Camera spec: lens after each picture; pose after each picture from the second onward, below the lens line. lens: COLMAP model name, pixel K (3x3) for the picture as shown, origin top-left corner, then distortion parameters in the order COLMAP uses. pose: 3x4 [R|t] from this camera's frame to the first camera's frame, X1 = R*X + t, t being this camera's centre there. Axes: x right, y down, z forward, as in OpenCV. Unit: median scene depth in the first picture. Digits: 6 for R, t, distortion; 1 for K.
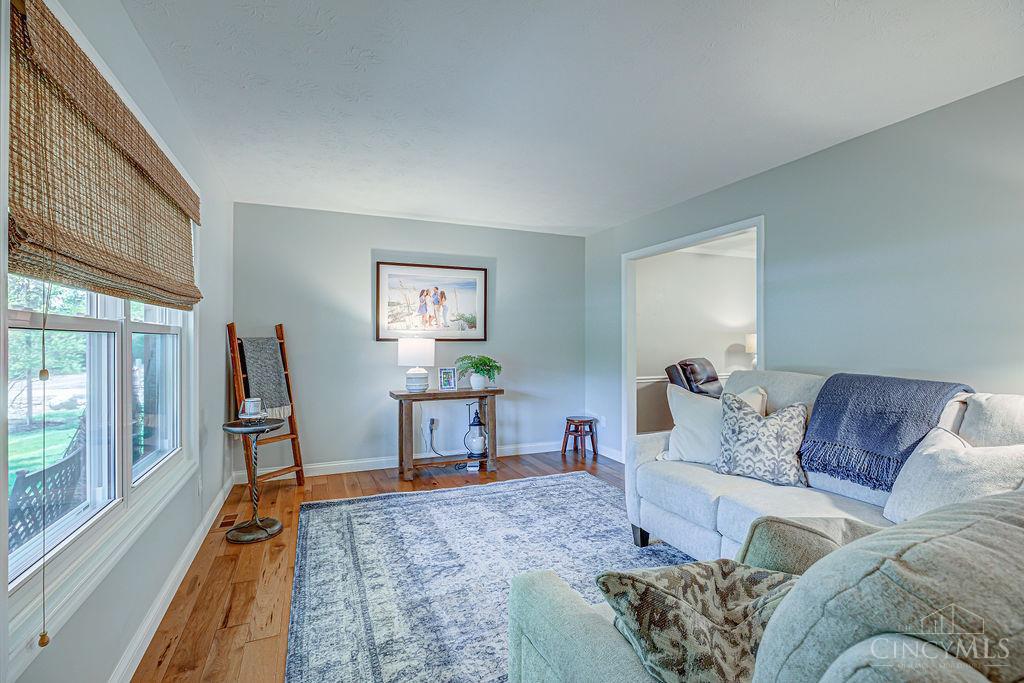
lens RADIAL K [[466.0, 0, 515.8], [0, 466.0, 340.7], [0, 0, 1]] dist [-0.005481, 0.000521]
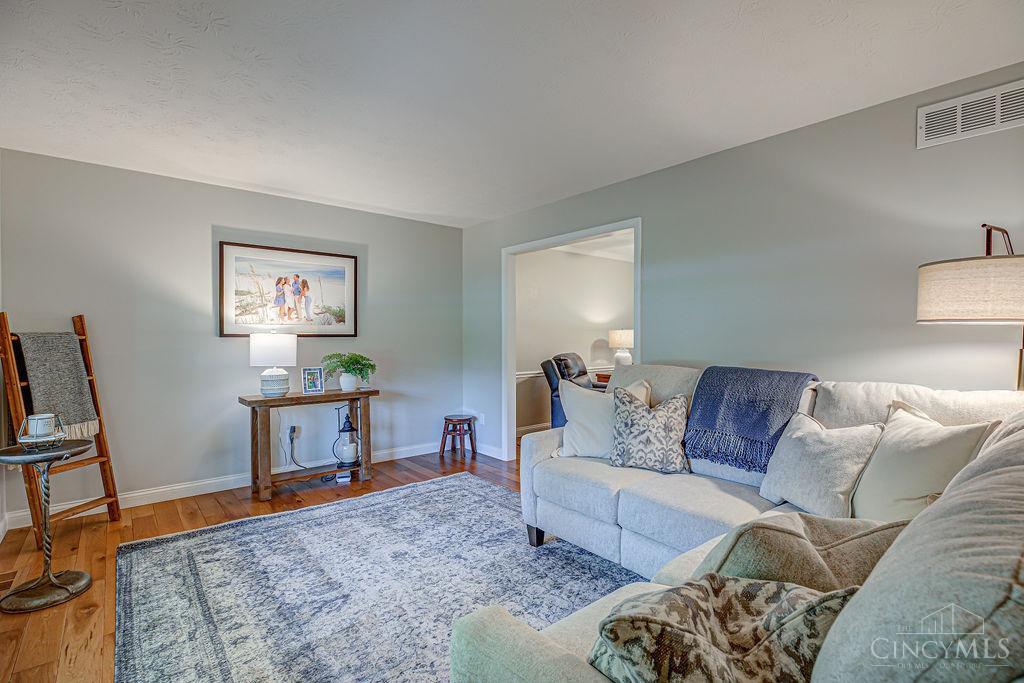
lens RADIAL K [[466.0, 0, 508.0], [0, 466.0, 343.7], [0, 0, 1]] dist [-0.005481, 0.000521]
pose [[0.957411, -0.005199, 0.288681, -0.065549], [0.000703, 0.999877, 0.015678, -0.000021], [-0.288727, -0.014807, 0.957297, 0.079699]]
